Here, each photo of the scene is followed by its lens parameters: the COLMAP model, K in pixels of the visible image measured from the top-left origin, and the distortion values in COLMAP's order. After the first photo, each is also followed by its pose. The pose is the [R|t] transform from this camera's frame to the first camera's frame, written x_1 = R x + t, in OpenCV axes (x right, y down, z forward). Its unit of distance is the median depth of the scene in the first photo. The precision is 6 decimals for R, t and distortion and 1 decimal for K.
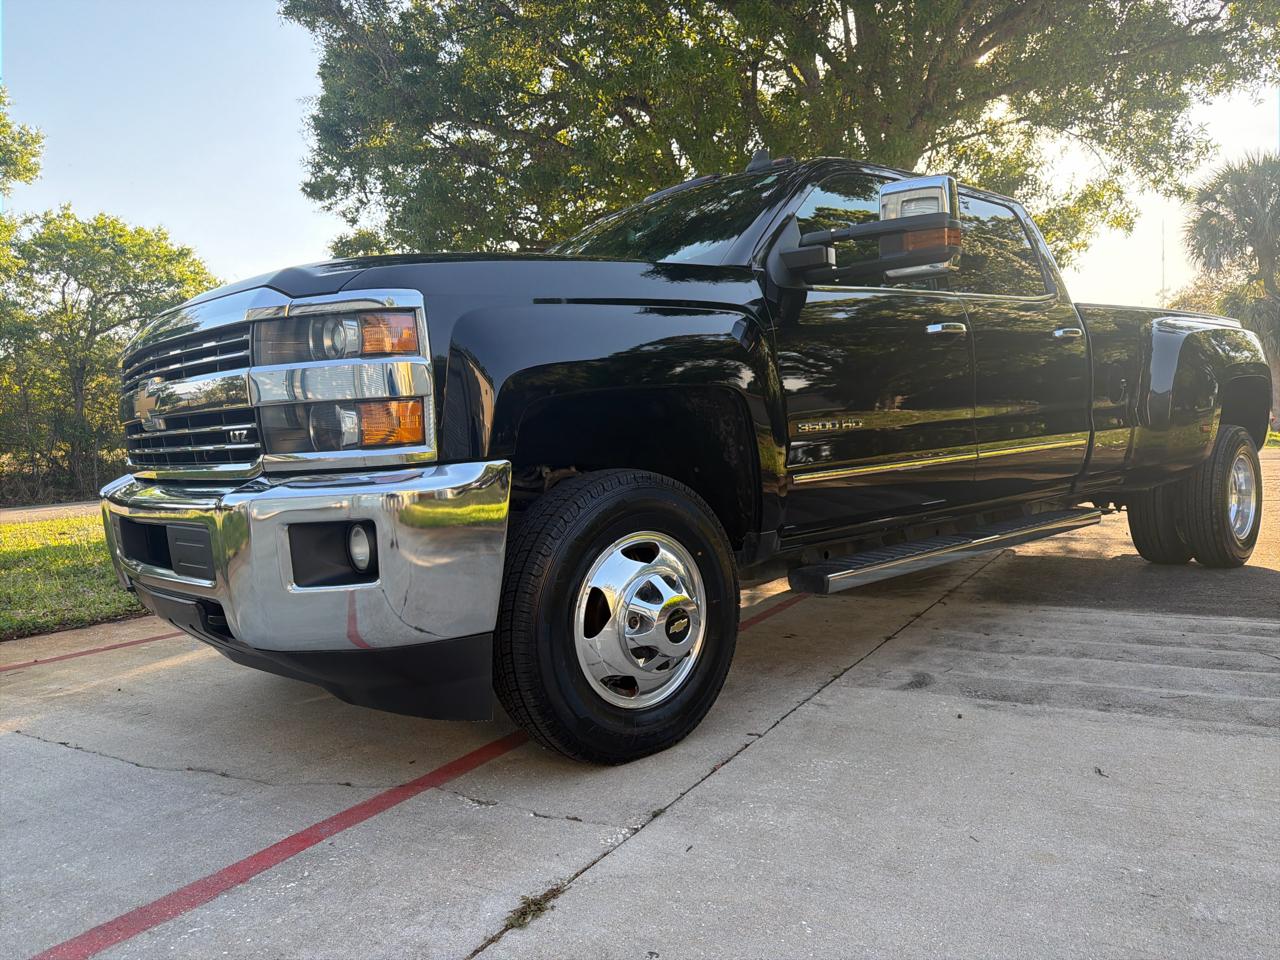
lens RADIAL K [[914.4, 0, 637.6], [0, 914.4, 450.5], [0, 0, 1]] dist [0.055422, -0.067422]
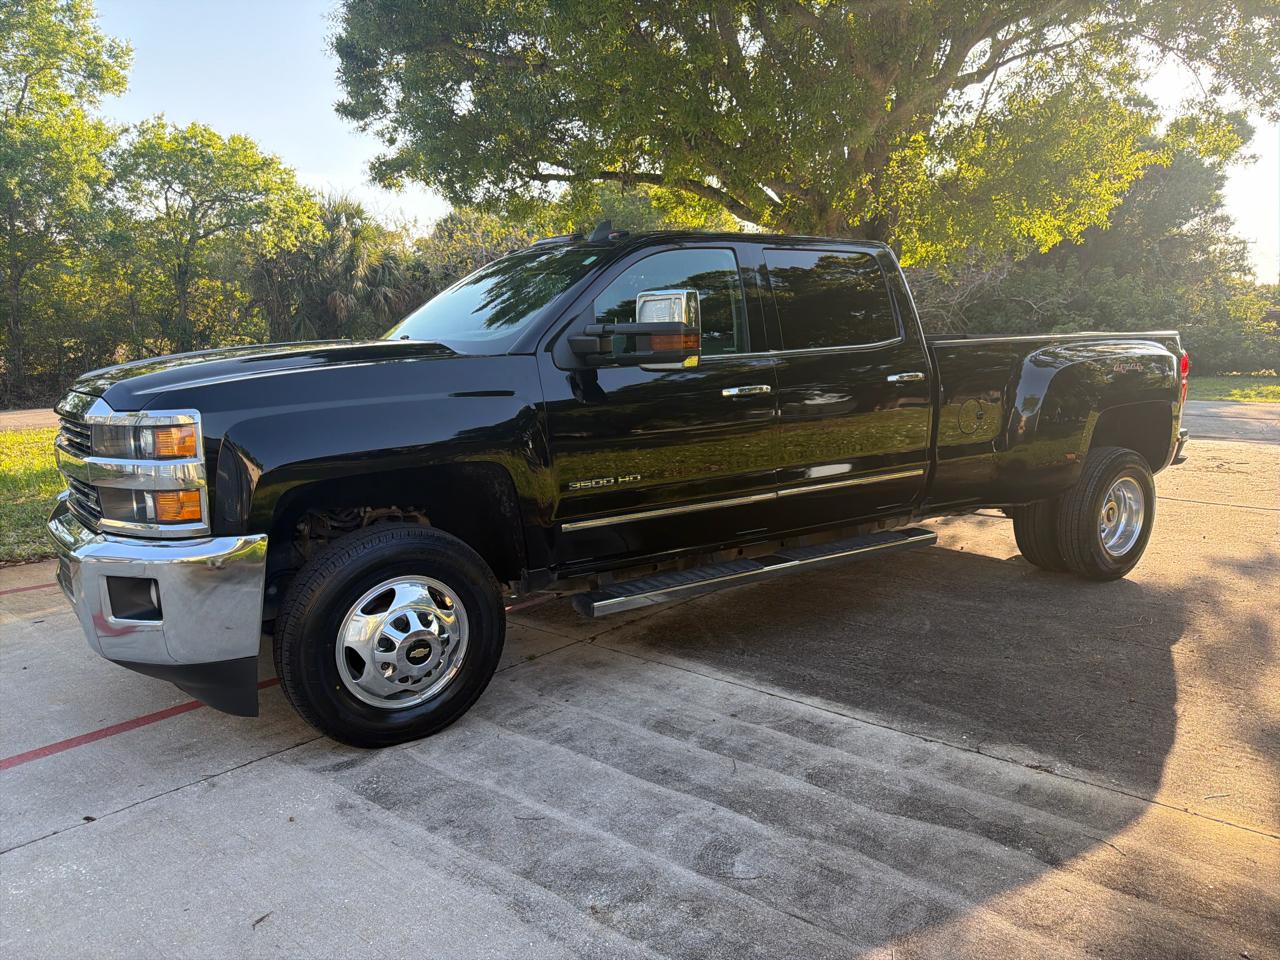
lens RADIAL K [[914.4, 0, 637.6], [0, 914.4, 450.5], [0, 0, 1]] dist [0.055422, -0.067422]
pose [[0.987381, 0.059160, -0.146895, 0.130136], [-0.042942, 0.992867, 0.111222, -0.037646], [0.152427, -0.103510, 0.982879, 0.015010]]
